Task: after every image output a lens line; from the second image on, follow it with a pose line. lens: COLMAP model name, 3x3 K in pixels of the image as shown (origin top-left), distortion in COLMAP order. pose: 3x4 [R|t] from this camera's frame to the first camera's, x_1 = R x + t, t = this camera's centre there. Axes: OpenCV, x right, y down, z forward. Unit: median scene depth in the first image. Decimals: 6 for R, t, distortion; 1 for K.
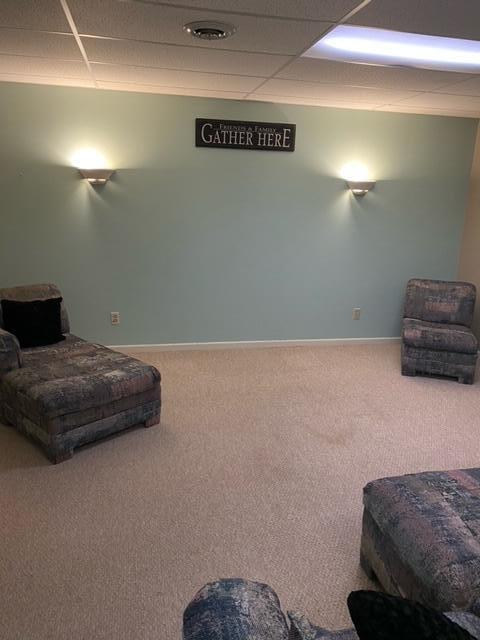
lens RADIAL K [[492.2, 0, 245.7], [0, 492.2, 310.7], [0, 0, 1]] dist [0.052751, -0.064576]
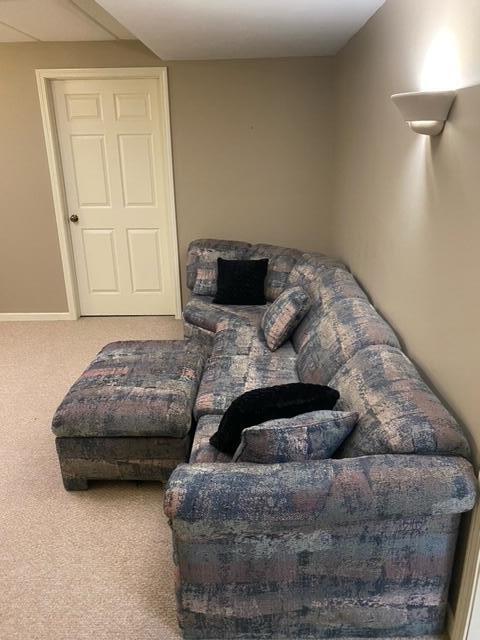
lens RADIAL K [[492.2, 0, 245.7], [0, 492.2, 310.7], [0, 0, 1]] dist [0.052751, -0.064576]
pose [[0.226156, -0.346400, 0.910418, -0.269727], [0.256246, 0.922871, 0.287485, -0.034149], [-0.939783, 0.168275, 0.297477, 0.122063]]
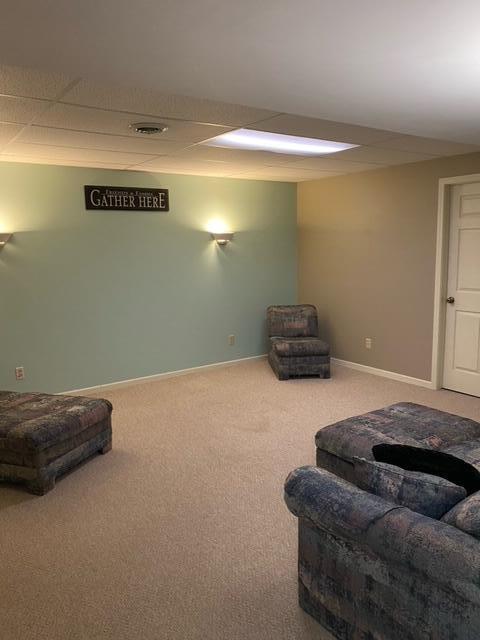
lens RADIAL K [[492.2, 0, 245.7], [0, 492.2, 310.7], [0, 0, 1]] dist [0.052751, -0.064576]
pose [[0.917838, -0.106276, 0.382465, -0.229103], [0.144106, 0.986970, -0.071574, 0.031599], [-0.369875, 0.120809, 0.921194, -0.154249]]
